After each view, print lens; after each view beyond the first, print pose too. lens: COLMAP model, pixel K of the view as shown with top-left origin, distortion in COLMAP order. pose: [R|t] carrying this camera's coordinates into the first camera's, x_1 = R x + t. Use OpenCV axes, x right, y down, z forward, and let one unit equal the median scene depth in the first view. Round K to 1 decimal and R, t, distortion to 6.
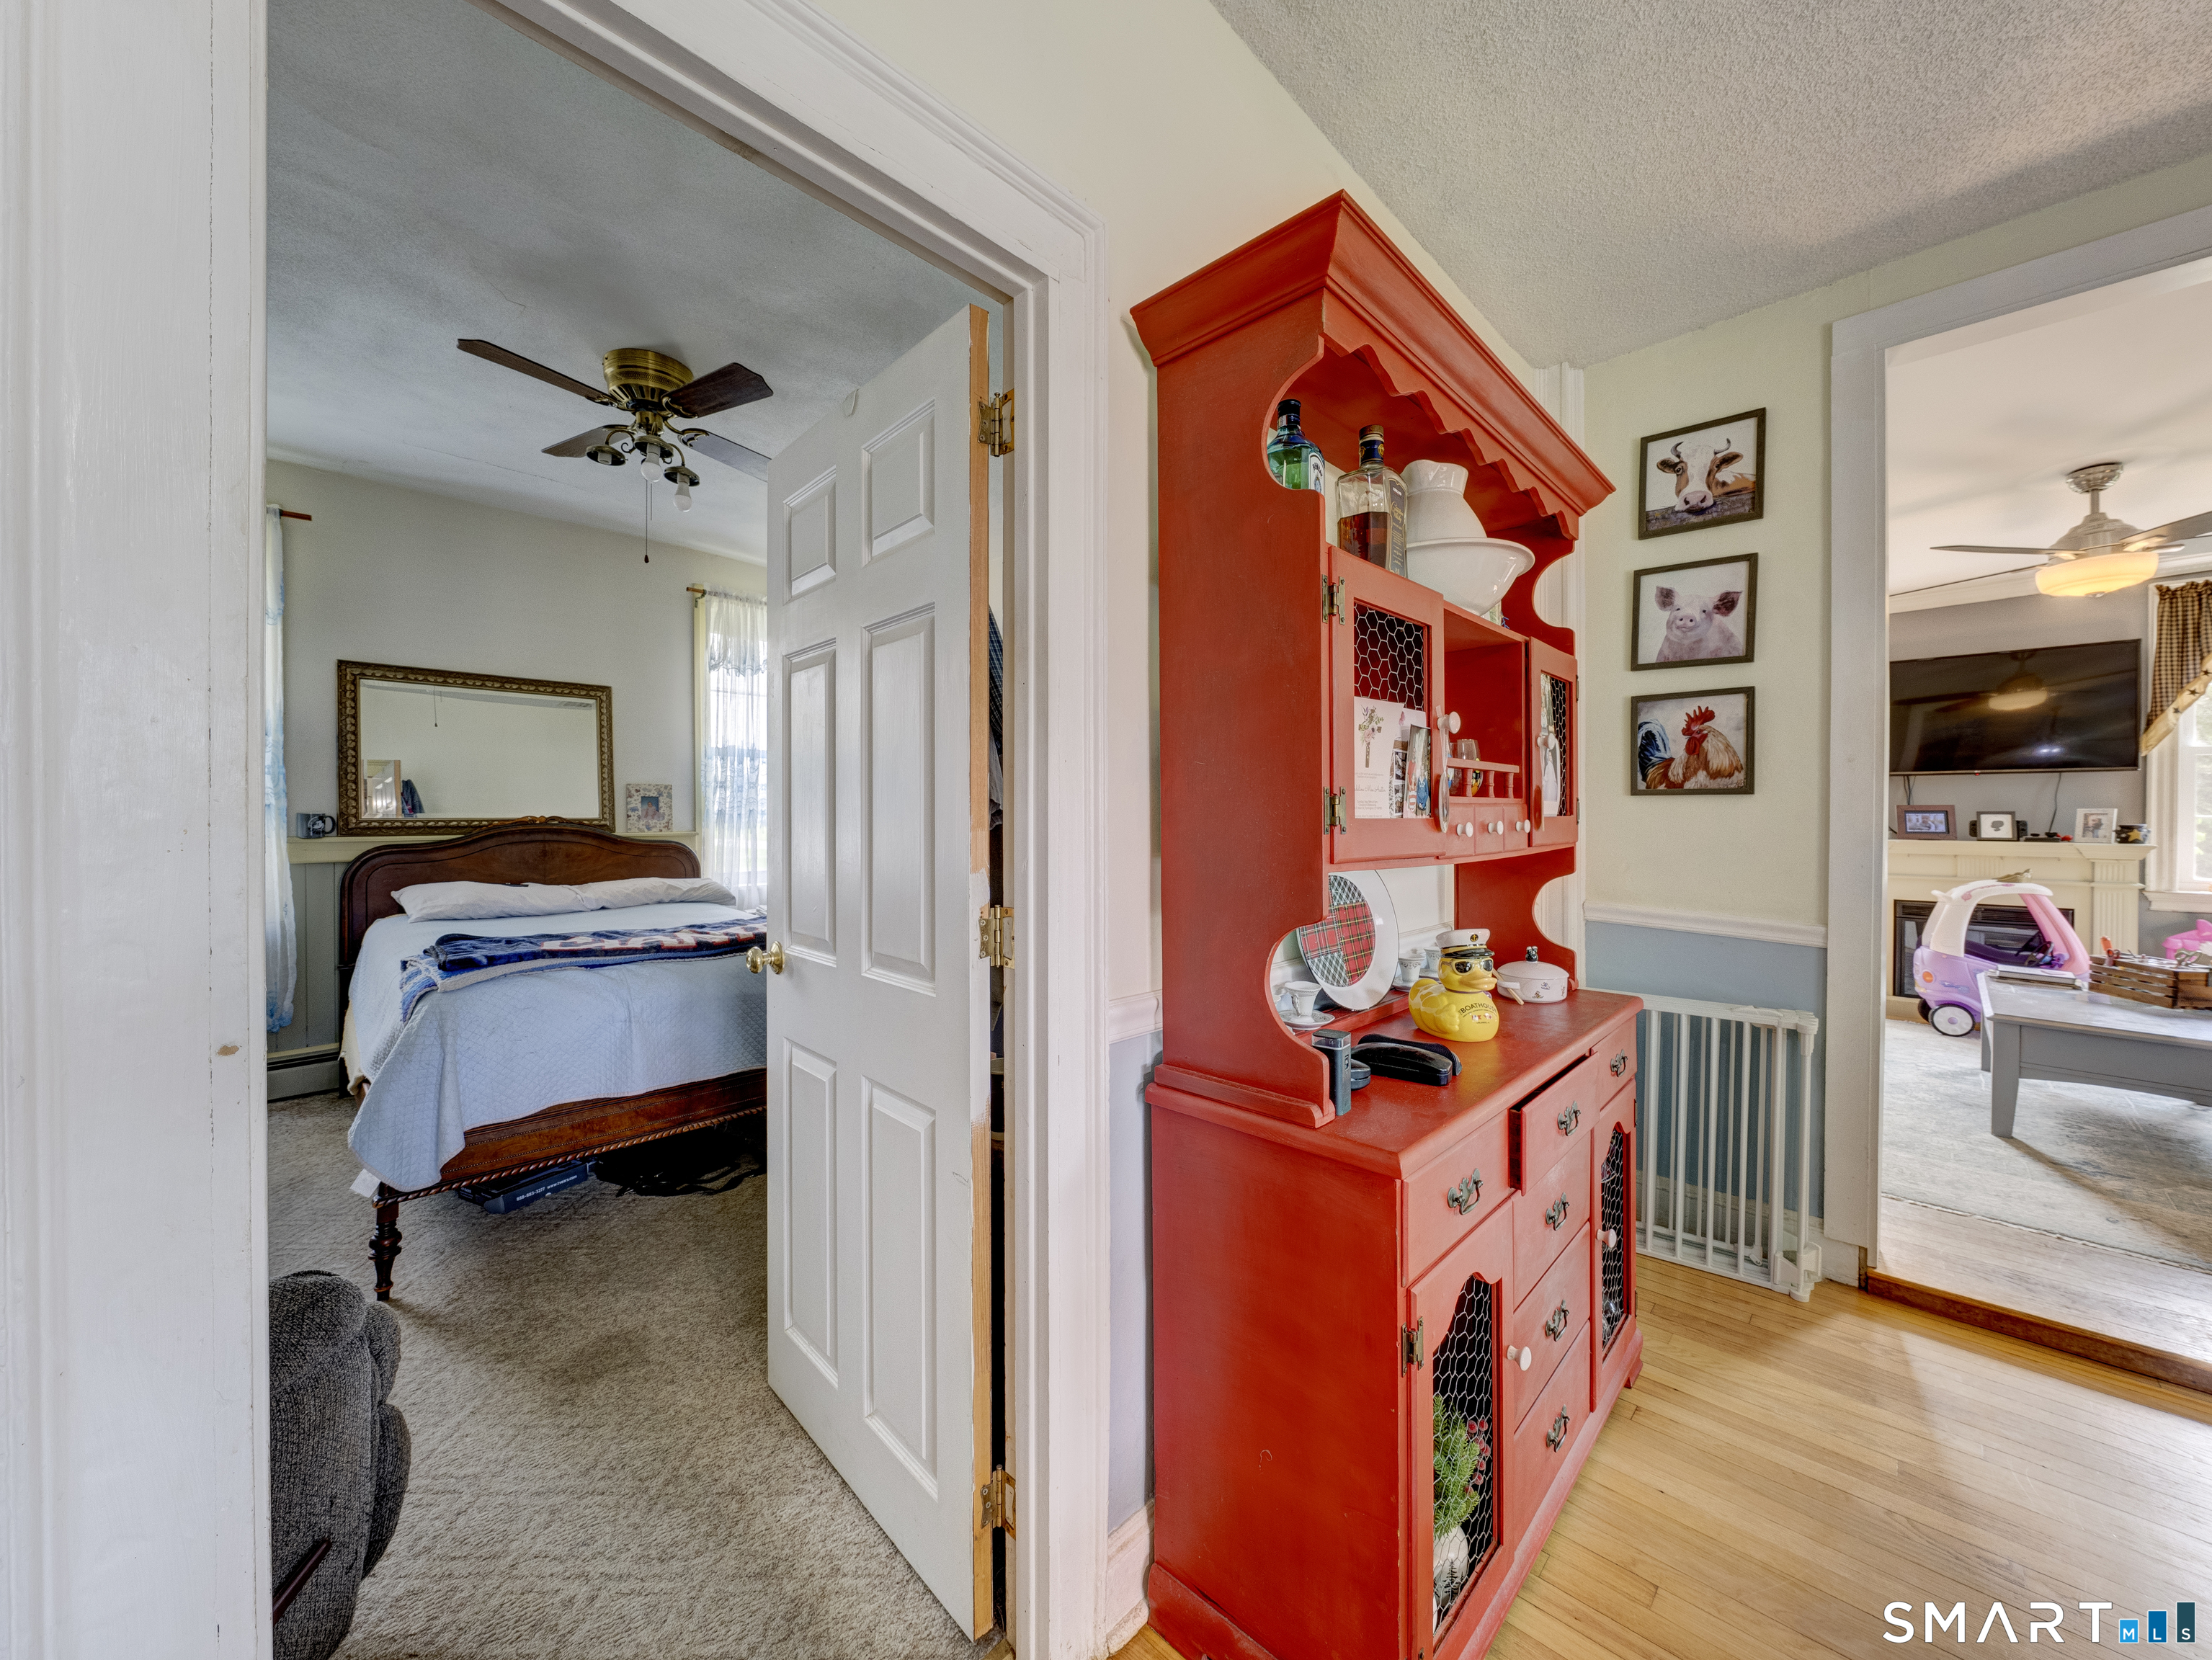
lens RADIAL K [[850.0, 0, 1110.7], [0, 850.0, 818.6], [0, 0, 1]] dist [-0.000495, -0.000093]
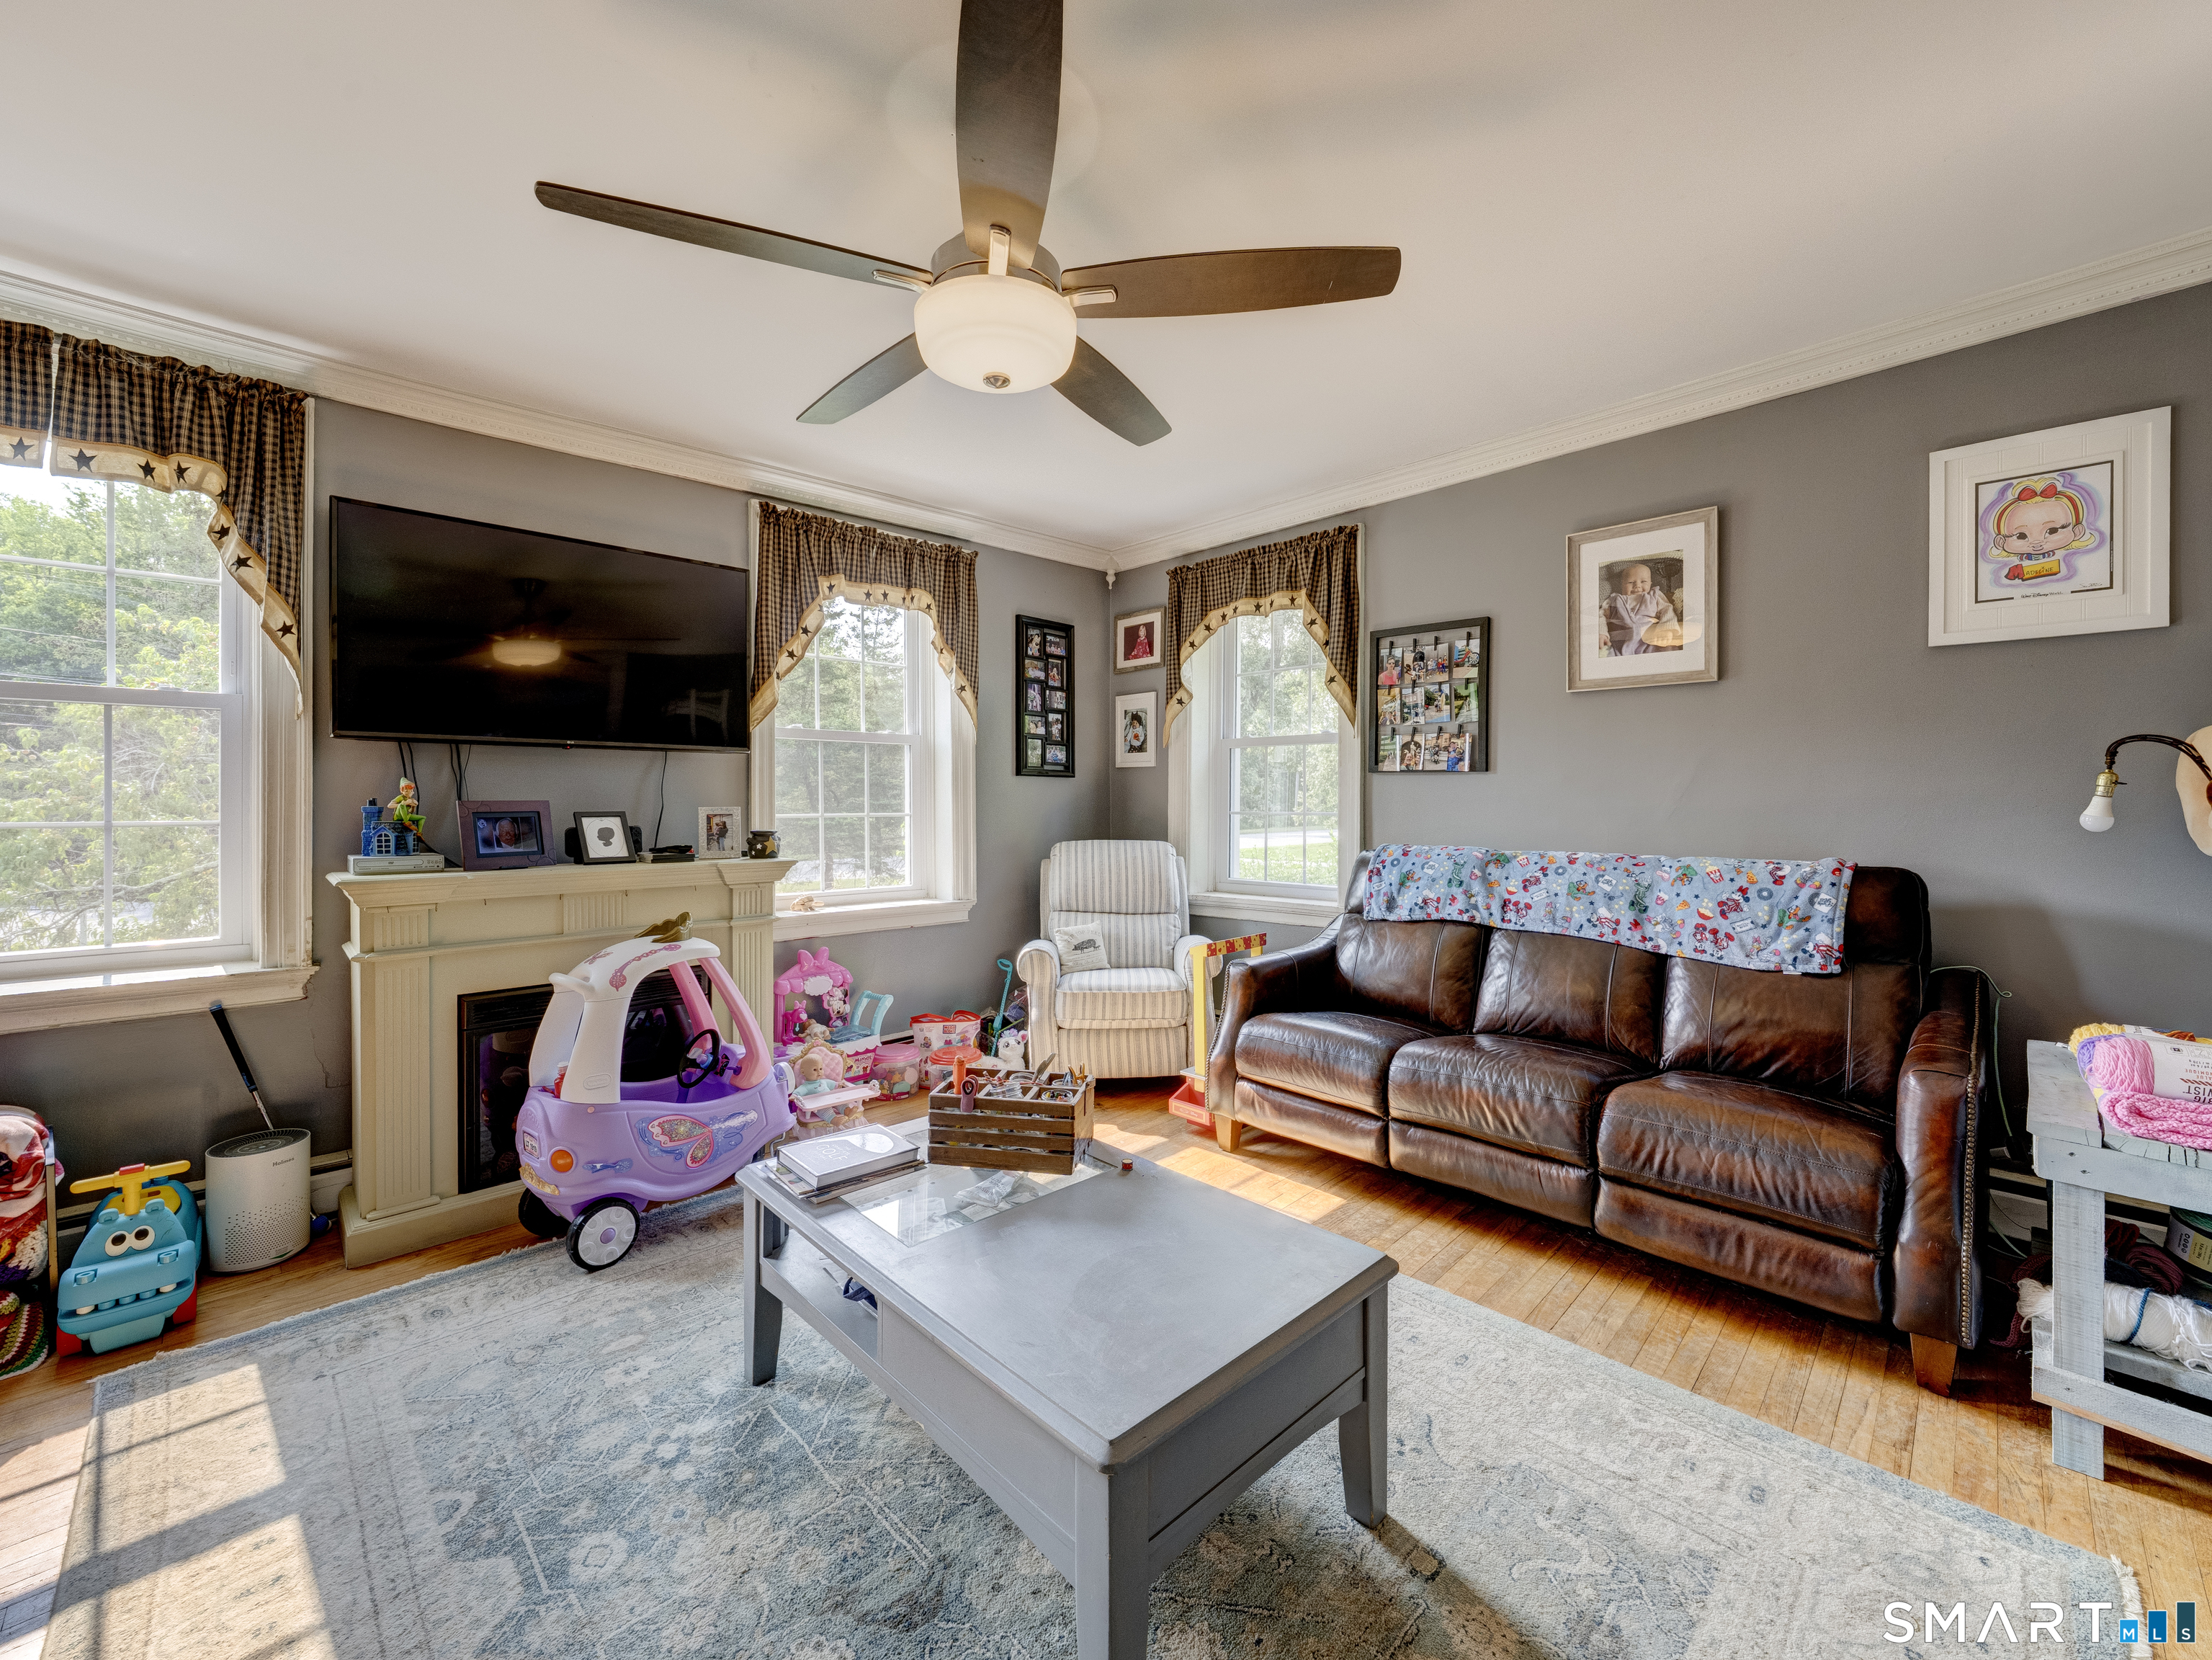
lens RADIAL K [[900.2, 0, 1113.4], [0, 900.2, 803.7], [0, 0, 1]] dist [0.000714, 0.000007]
pose [[0.041896, -0.002015, 0.999120, 0.460540], [0.012709, 0.999918, 0.001483, -0.011073], [-0.999041, 0.012636, 0.041918, 0.653880]]
